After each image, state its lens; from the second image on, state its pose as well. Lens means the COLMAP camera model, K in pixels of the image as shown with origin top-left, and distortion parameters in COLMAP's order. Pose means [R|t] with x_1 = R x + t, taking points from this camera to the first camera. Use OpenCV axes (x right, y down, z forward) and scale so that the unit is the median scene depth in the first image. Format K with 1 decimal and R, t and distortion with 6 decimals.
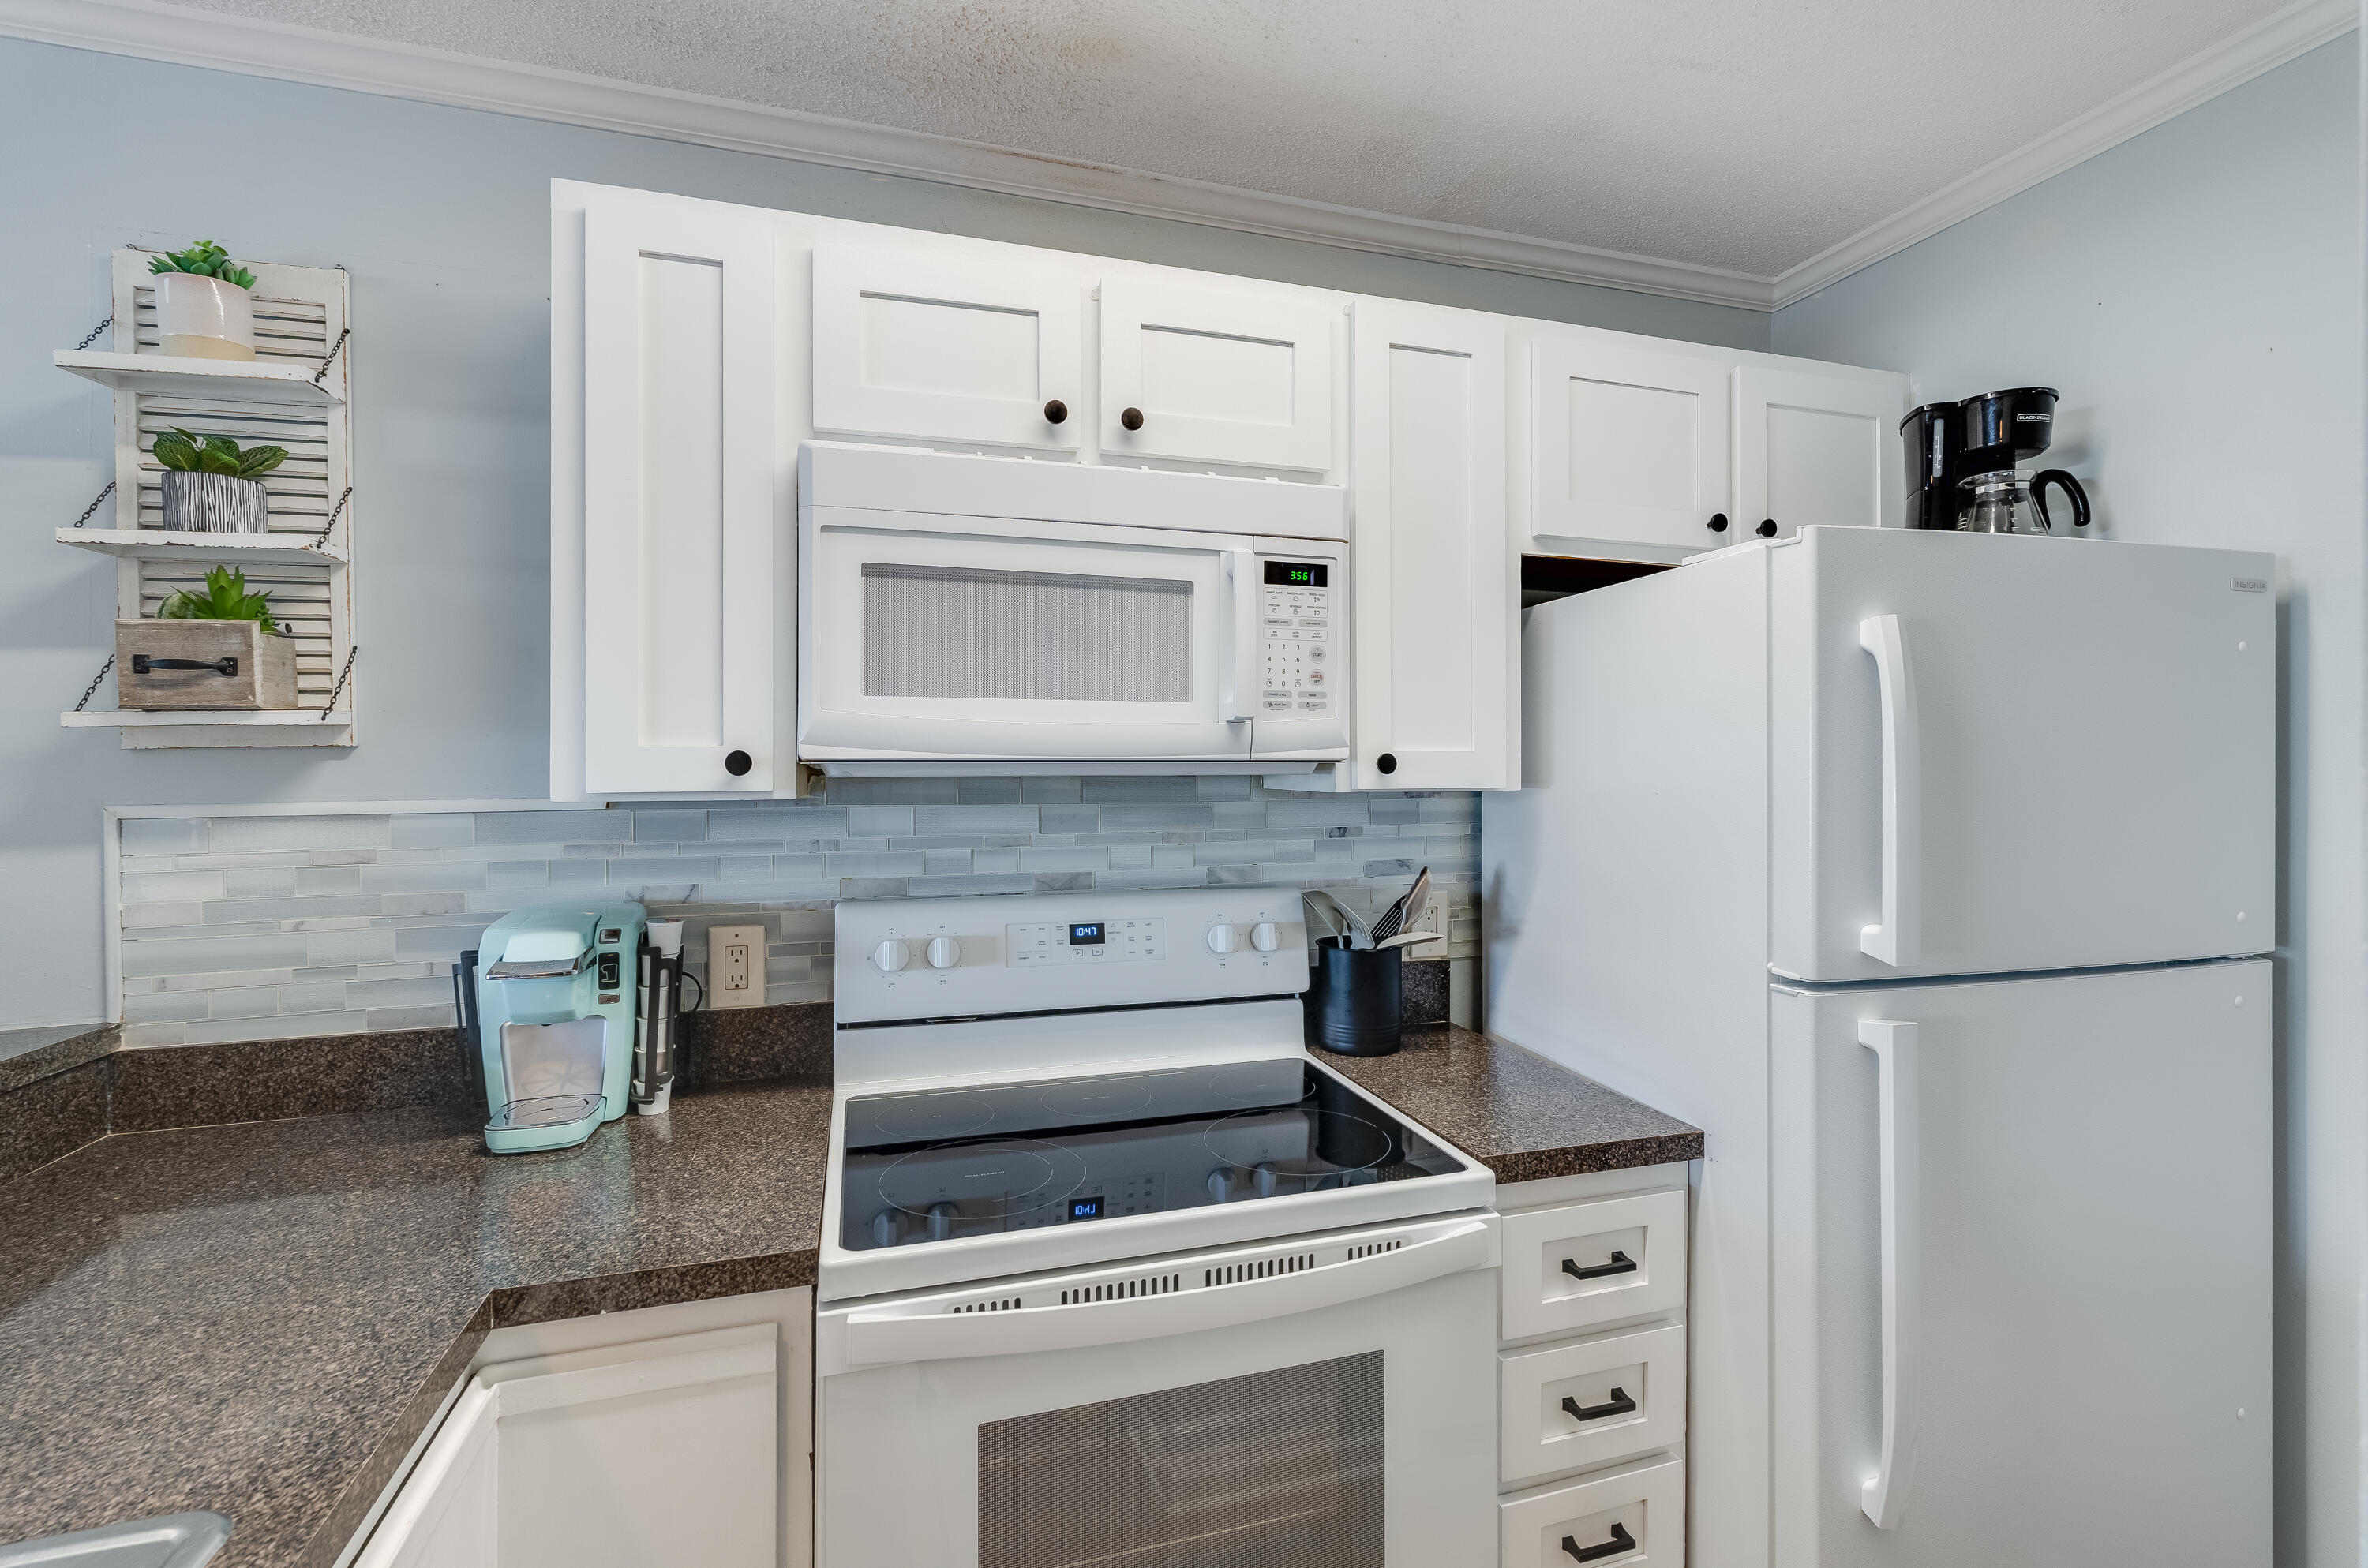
lens RADIAL K [[1050.6, 0, 1199.2], [0, 1050.6, 765.3], [0, 0, 1]] dist [-0.001816, 0.000170]
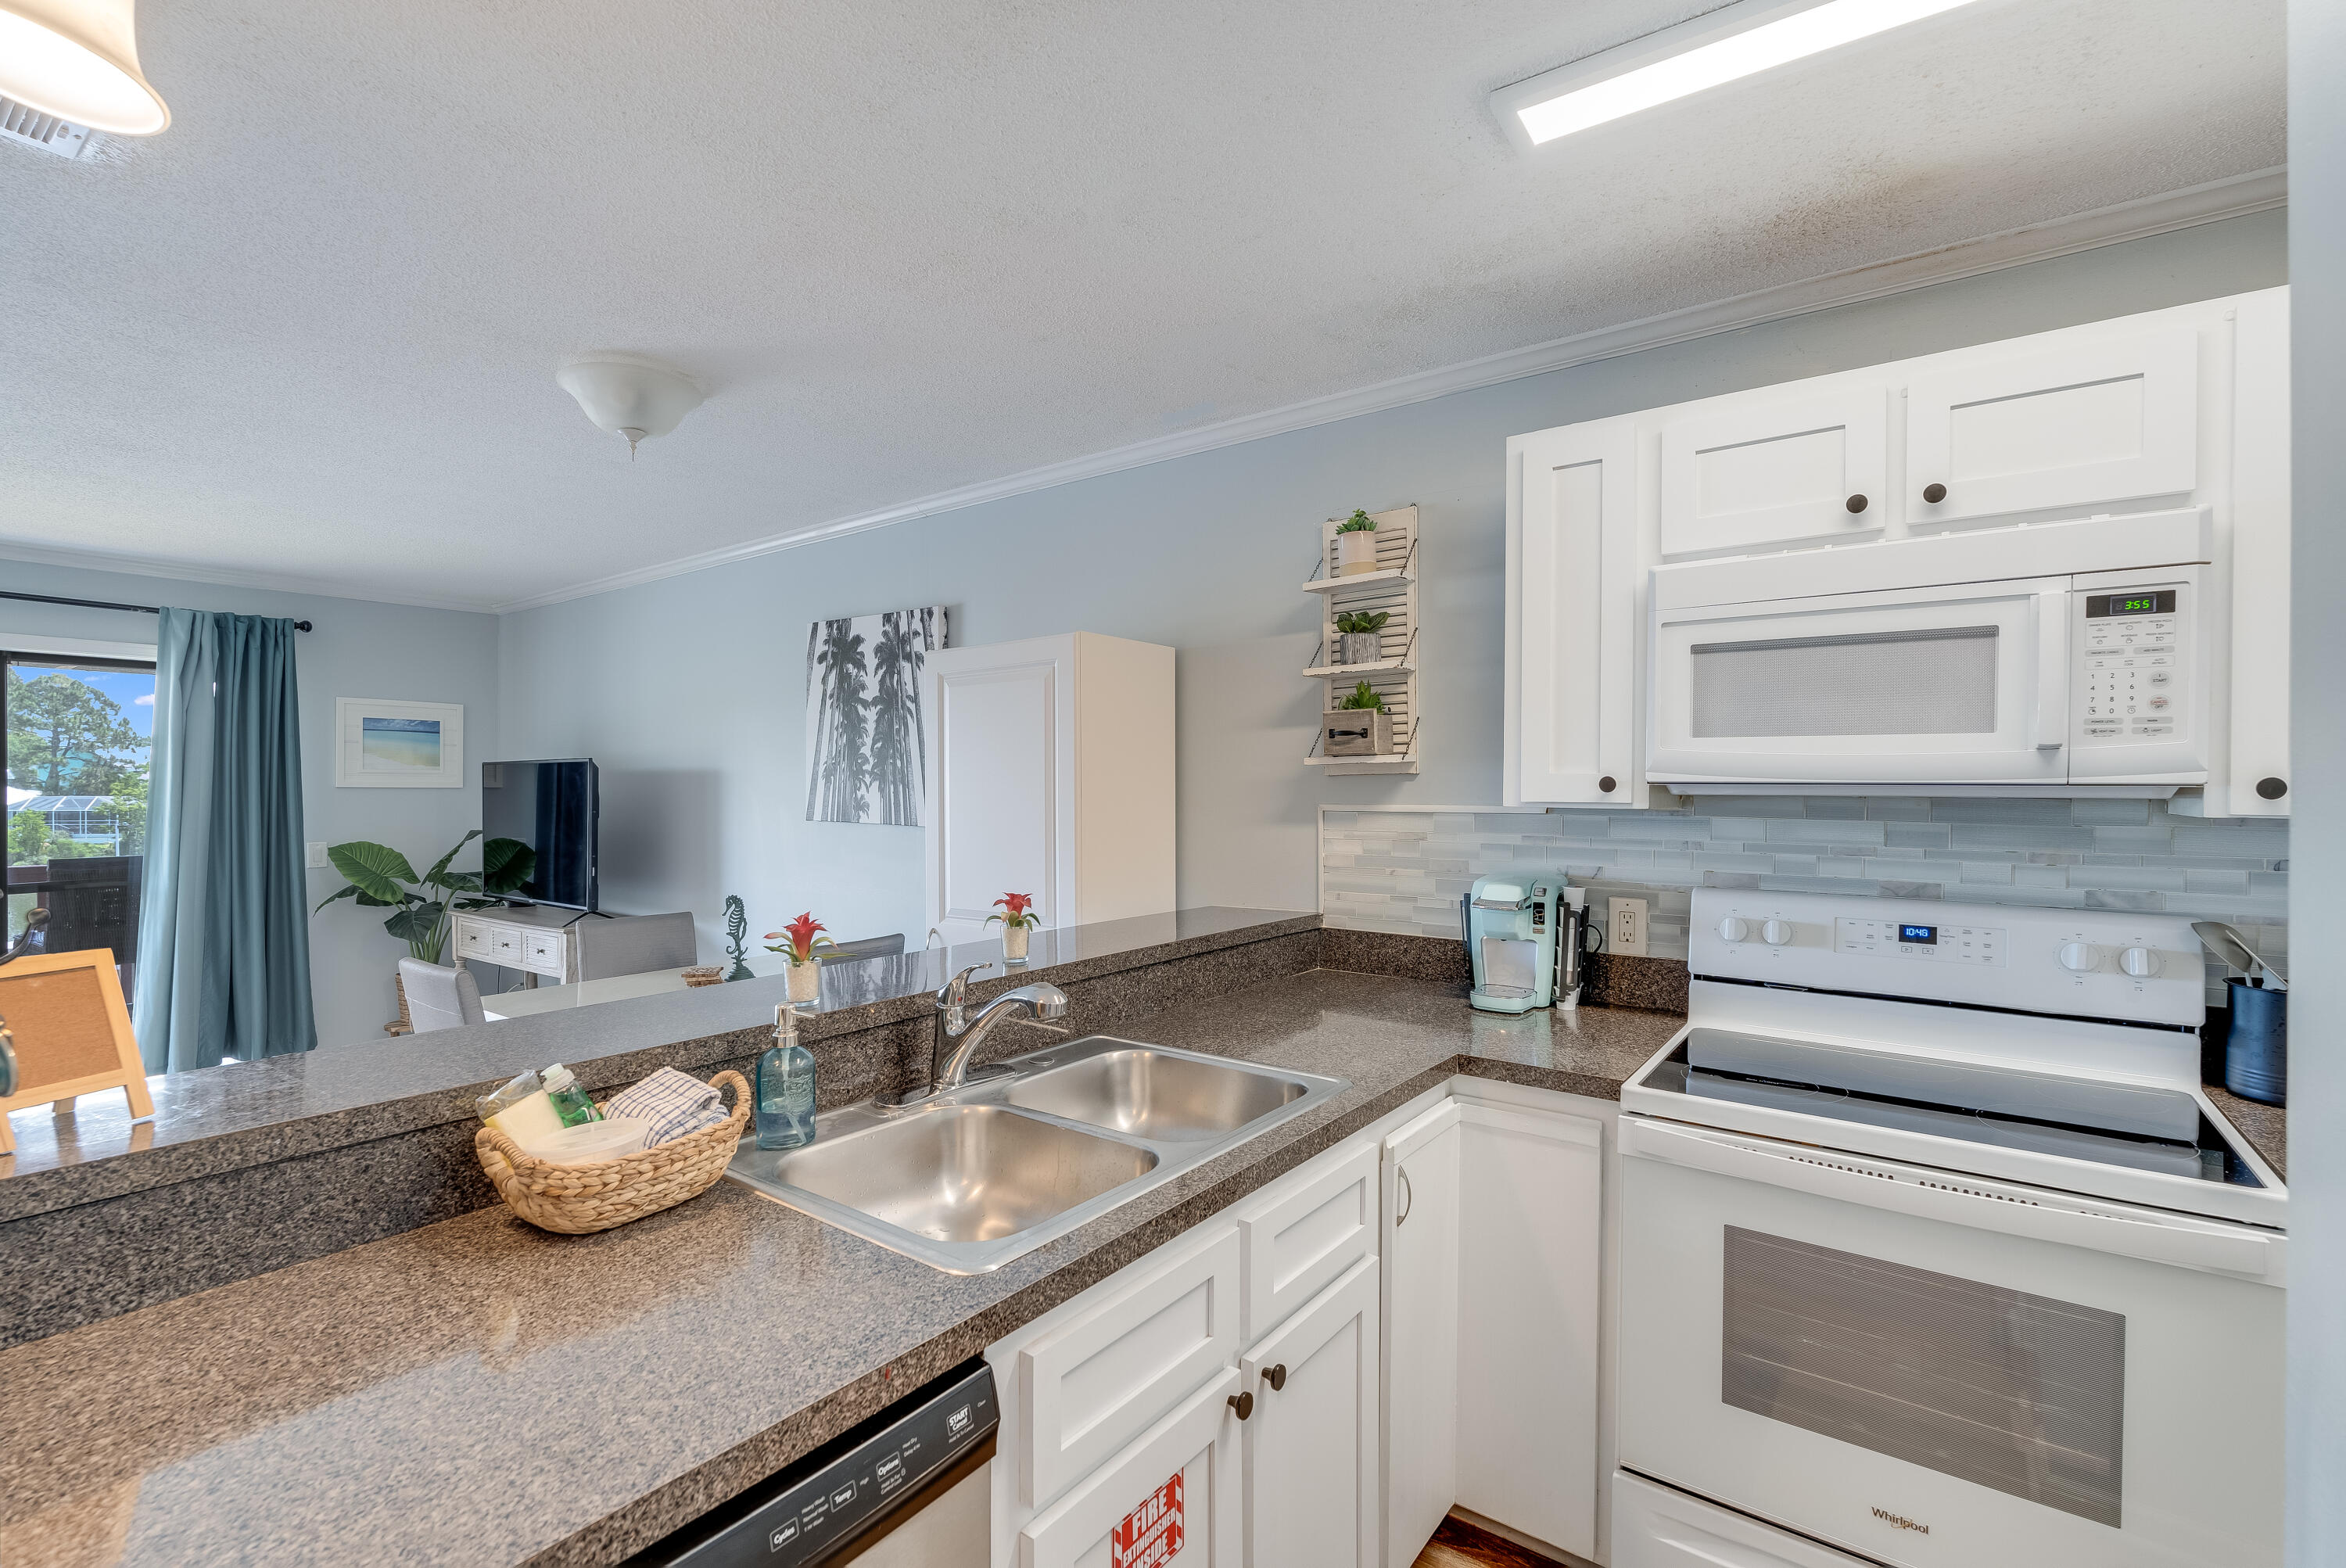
lens RADIAL K [[1056.0, 0, 1171.3], [0, 1056.0, 793.3], [0, 0, 1]] dist [-0.001611, -0.000817]
pose [[0.590458, 0.012437, -0.806972, 0.390278], [-0.005368, 0.999920, 0.011483, -0.003037], [0.807050, -0.002449, 0.590478, -0.389813]]
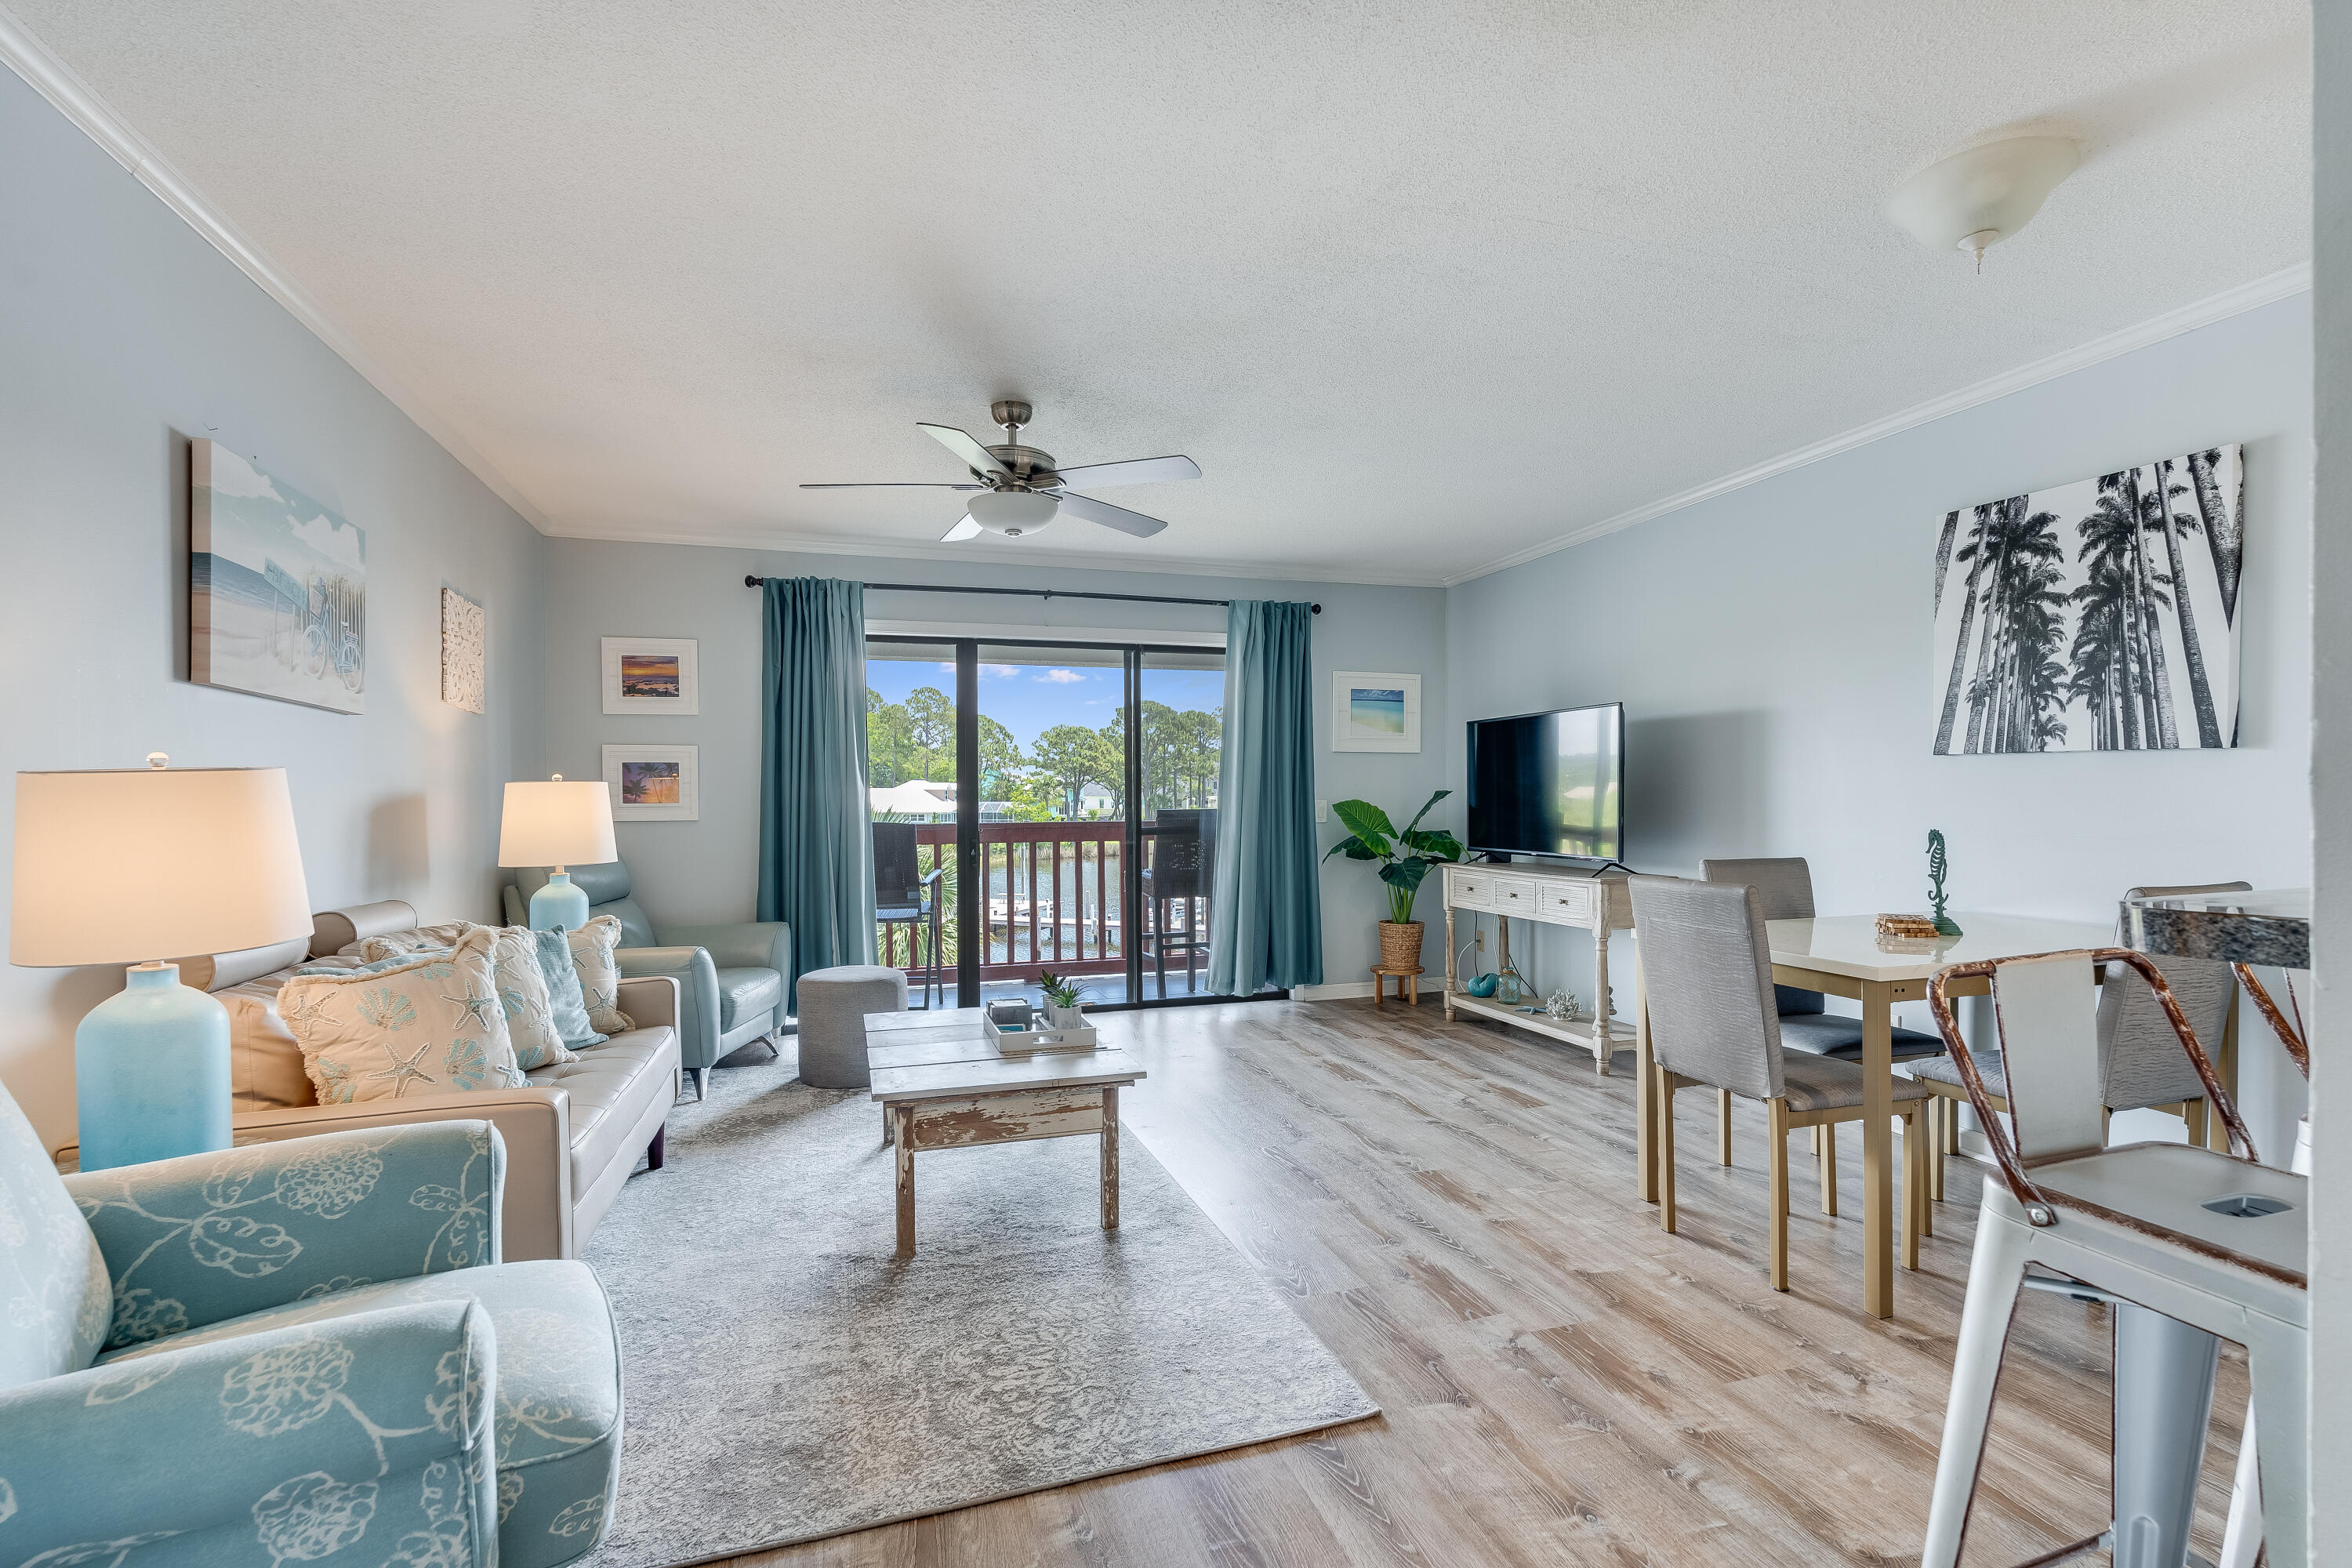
lens RADIAL K [[1058.7, 0, 1166.0], [0, 1058.7, 805.5], [0, 0, 1]] dist [-0.001611, -0.000817]
pose [[-0.002472, 0.016920, -0.999854, -0.112267], [0.006857, 0.999834, 0.016903, 0.166066], [0.999973, -0.006814, -0.002588, -1.196562]]
